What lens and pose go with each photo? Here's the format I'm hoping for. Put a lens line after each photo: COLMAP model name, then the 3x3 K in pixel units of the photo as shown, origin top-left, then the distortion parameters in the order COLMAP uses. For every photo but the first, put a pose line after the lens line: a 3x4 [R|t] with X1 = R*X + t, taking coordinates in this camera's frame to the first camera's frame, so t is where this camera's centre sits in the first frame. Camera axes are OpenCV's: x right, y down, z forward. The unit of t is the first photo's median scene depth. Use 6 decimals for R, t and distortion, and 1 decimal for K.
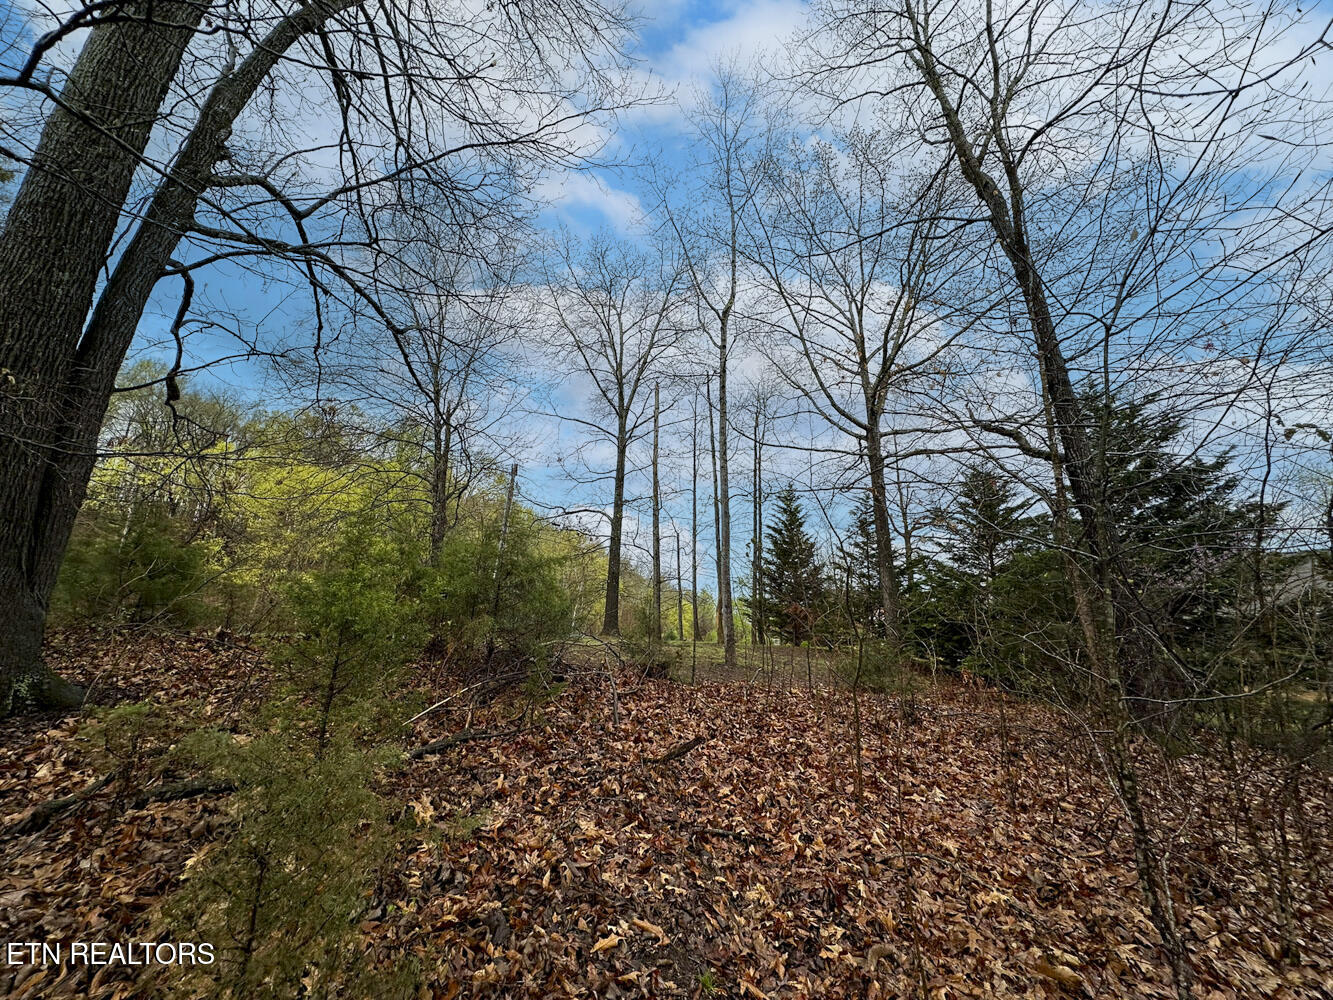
lens RADIAL K [[534.9, 0, 667.1], [0, 534.9, 499.2], [0, 0, 1]] dist [-0.001564, -0.000048]
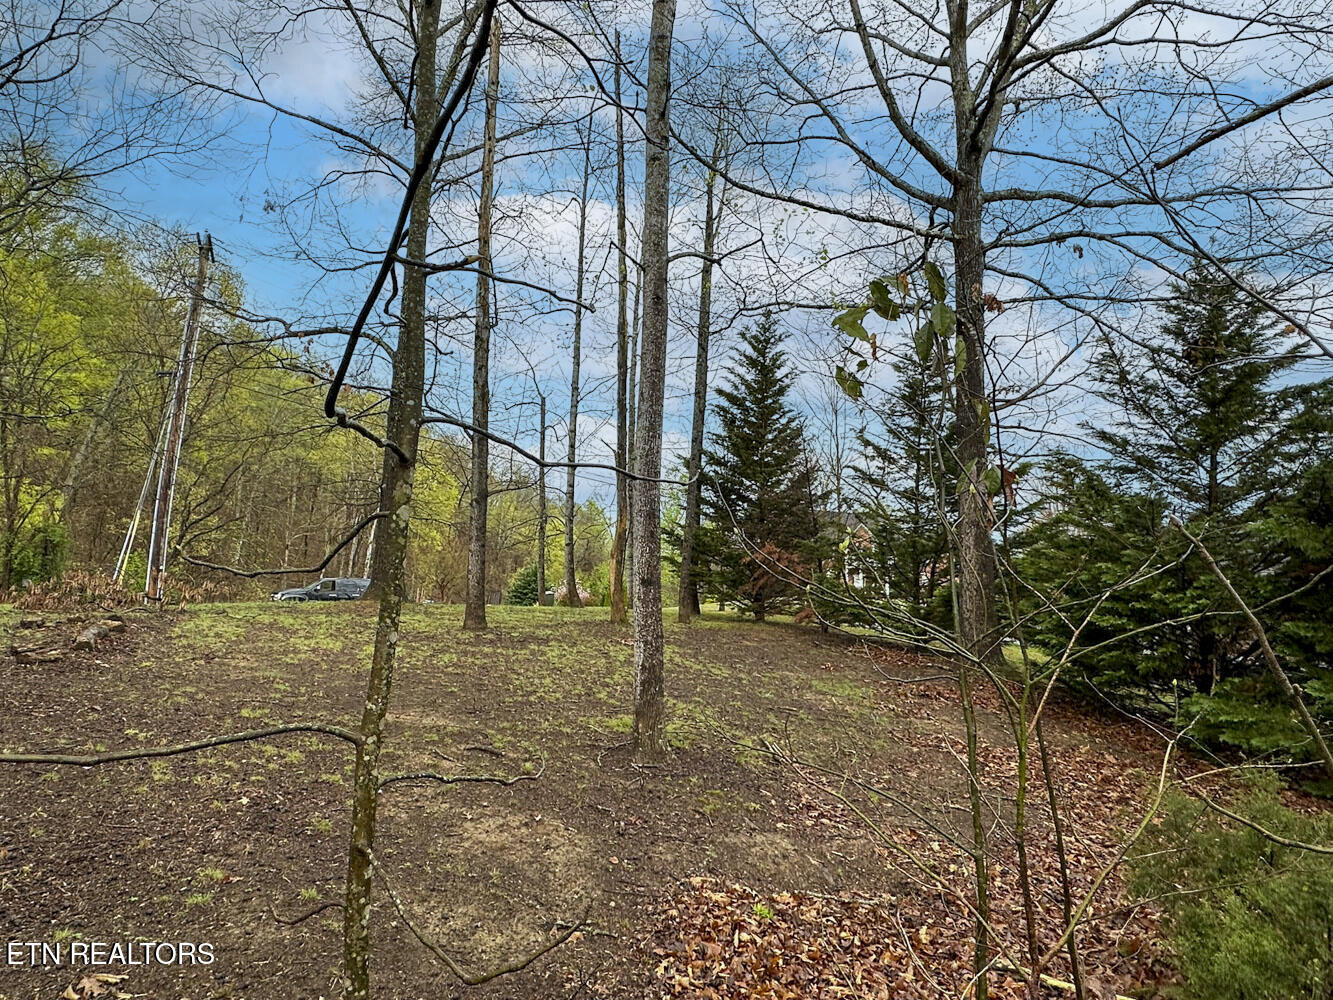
lens RADIAL K [[815.4, 0, 667.0], [0, 815.4, 498.9], [0, 0, 1]] dist [-0.003263, -0.000619]
pose [[0.986822, 0.034600, 0.158067, 0.019313], [-0.060382, 0.985049, 0.161346, 0.029987], [-0.150122, -0.168764, 0.974157, 0.230931]]
